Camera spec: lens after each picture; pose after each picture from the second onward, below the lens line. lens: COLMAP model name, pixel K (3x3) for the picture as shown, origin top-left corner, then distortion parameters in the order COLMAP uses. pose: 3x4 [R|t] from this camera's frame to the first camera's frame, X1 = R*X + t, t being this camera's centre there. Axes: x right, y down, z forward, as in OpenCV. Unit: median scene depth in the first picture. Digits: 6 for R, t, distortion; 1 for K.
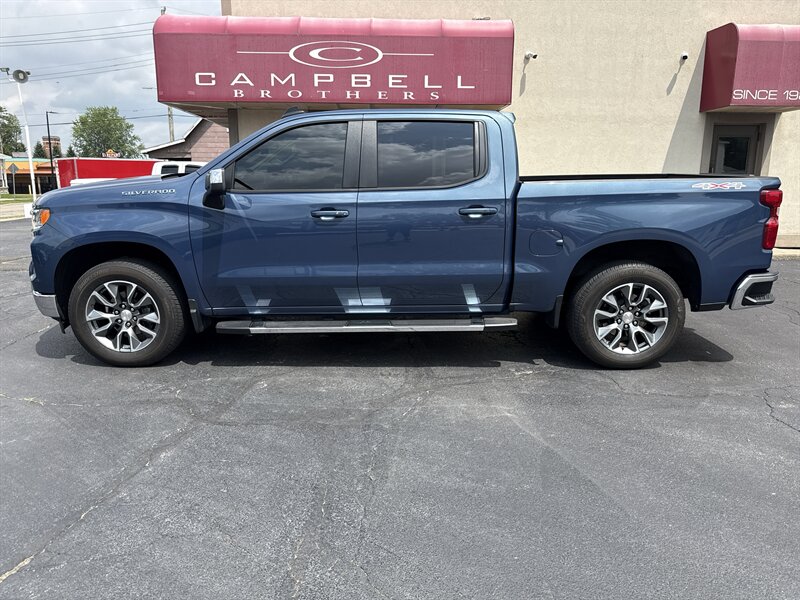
lens RADIAL K [[609.0, 0, 402.5], [0, 609.0, 301.5], [0, 0, 1]] dist [0.023783, -0.038037]
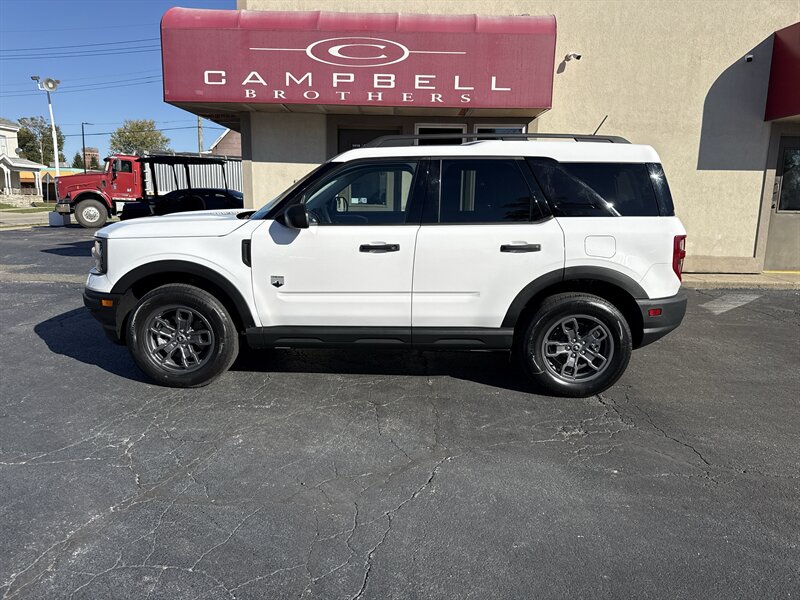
lens RADIAL K [[607.6, 0, 396.0], [0, 607.6, 301.0], [0, 0, 1]] dist [0.021302, -0.030910]
pose [[0.998340, 0.026422, -0.051171, 0.004185], [-0.027738, 0.999298, -0.025196, -0.013400], [0.050469, 0.026574, 0.998372, 0.107572]]
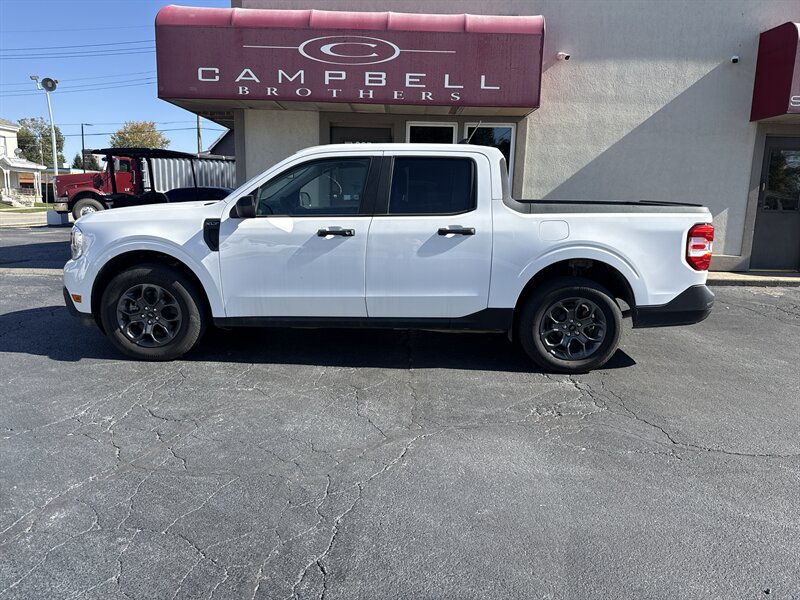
lens RADIAL K [[606.6, 0, 397.9], [0, 606.6, 299.0], [0, 0, 1]] dist [0.022122, -0.030523]
pose [[0.998416, 0.031003, -0.046948, 0.019063], [-0.032603, 0.998900, -0.033701, -0.000809], [0.045851, 0.035178, 0.998329, 0.098127]]
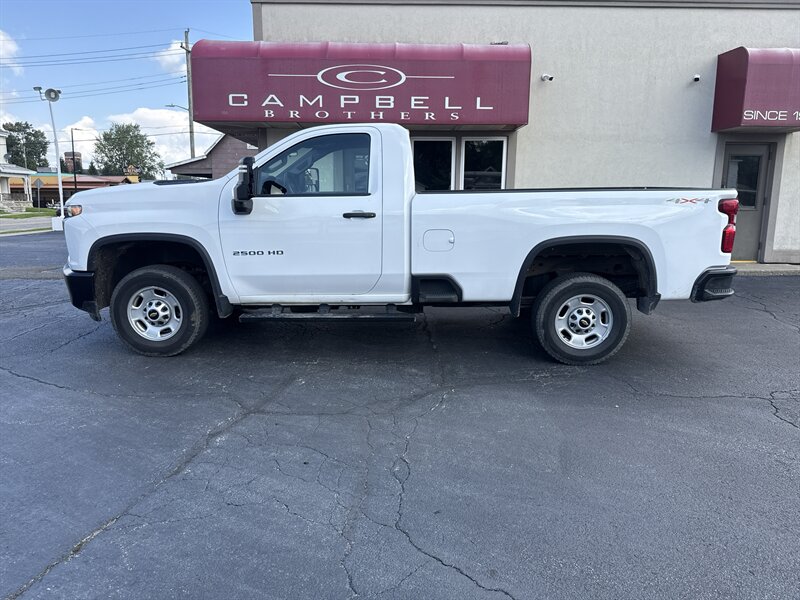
lens RADIAL K [[605.7, 0, 398.9], [0, 605.7, 300.6], [0, 0, 1]] dist [0.043886, -0.064673]
pose [[0.999629, 0.009484, -0.025531, -0.013428], [-0.010171, 0.999586, -0.026905, 0.009007], [0.025265, 0.027155, 0.999312, -0.038921]]
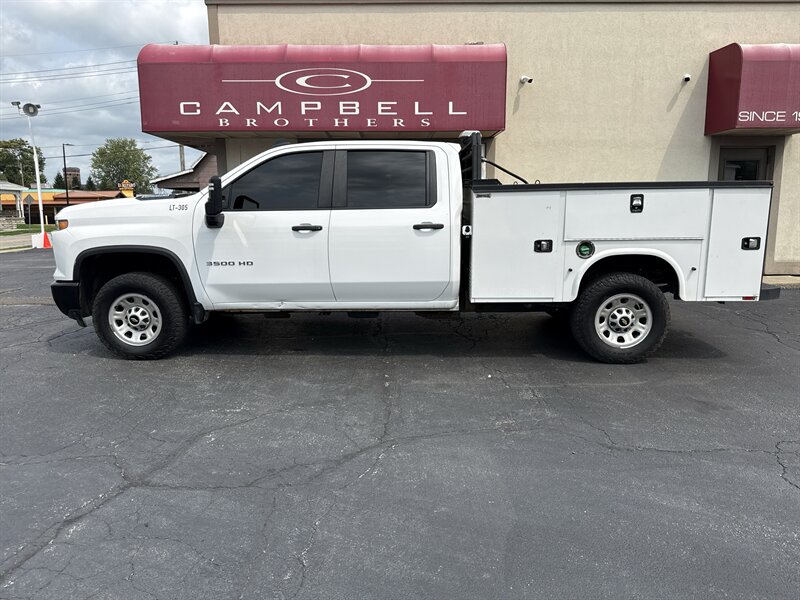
lens RADIAL K [[606.9, 0, 399.6], [0, 606.9, 299.5], [0, 0, 1]] dist [0.038858, -0.060249]
pose [[0.999623, -0.005936, -0.026814, 0.036083], [0.004716, 0.998960, -0.045355, -0.012692], [0.027055, 0.045212, 0.998611, 0.047225]]
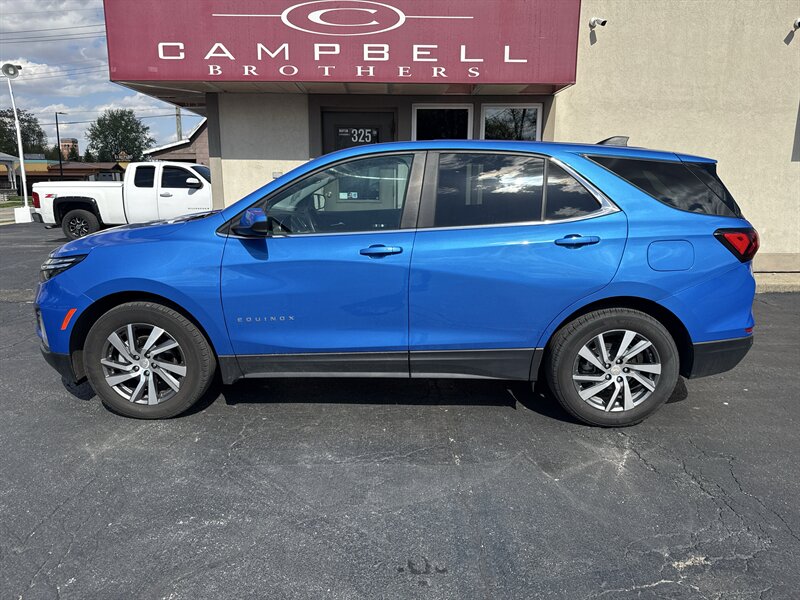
lens RADIAL K [[610.2, 0, 398.1], [0, 610.2, 299.8], [0, 0, 1]] dist [0.001789, -0.006709]
pose [[0.999542, 0.007197, -0.029379, -0.016468], [-0.007377, 0.999955, -0.006017, -0.051949], [0.029334, 0.006231, 0.999550, 0.248665]]
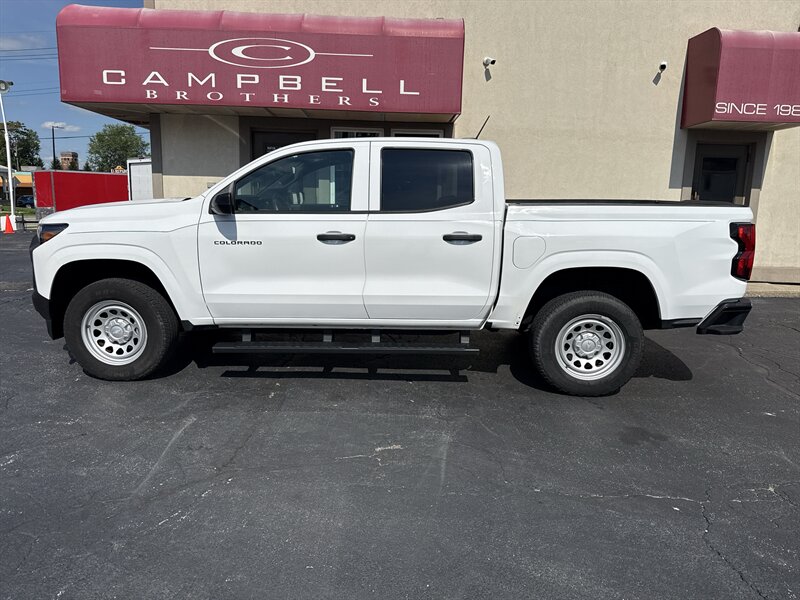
lens RADIAL K [[607.8, 0, 404.4], [0, 607.8, 299.5], [0, 0, 1]] dist [0.006748, -0.011430]
pose [[0.999538, 0.025828, -0.016019, 0.118748], [-0.026437, 0.998887, -0.039068, -0.018482], [0.014992, 0.039474, 0.999108, 0.134671]]
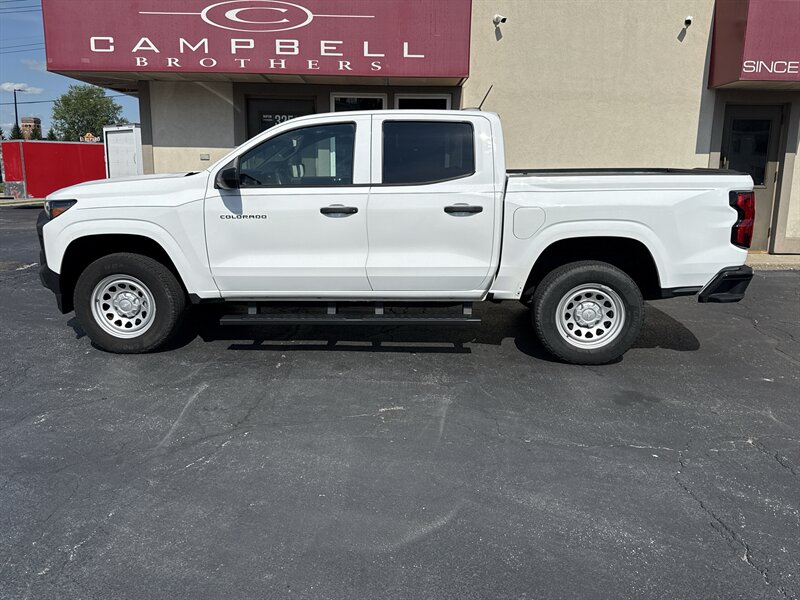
lens RADIAL K [[695.9, 0, 400.8], [0, 695.9, 301.5], [0, 0, 1]] dist [0.034475, -0.058091]
pose [[0.999213, 0.017536, -0.035566, 0.126534], [-0.017968, 0.999768, -0.011865, -0.005959], [0.035350, 0.012495, 0.999297, 0.055562]]
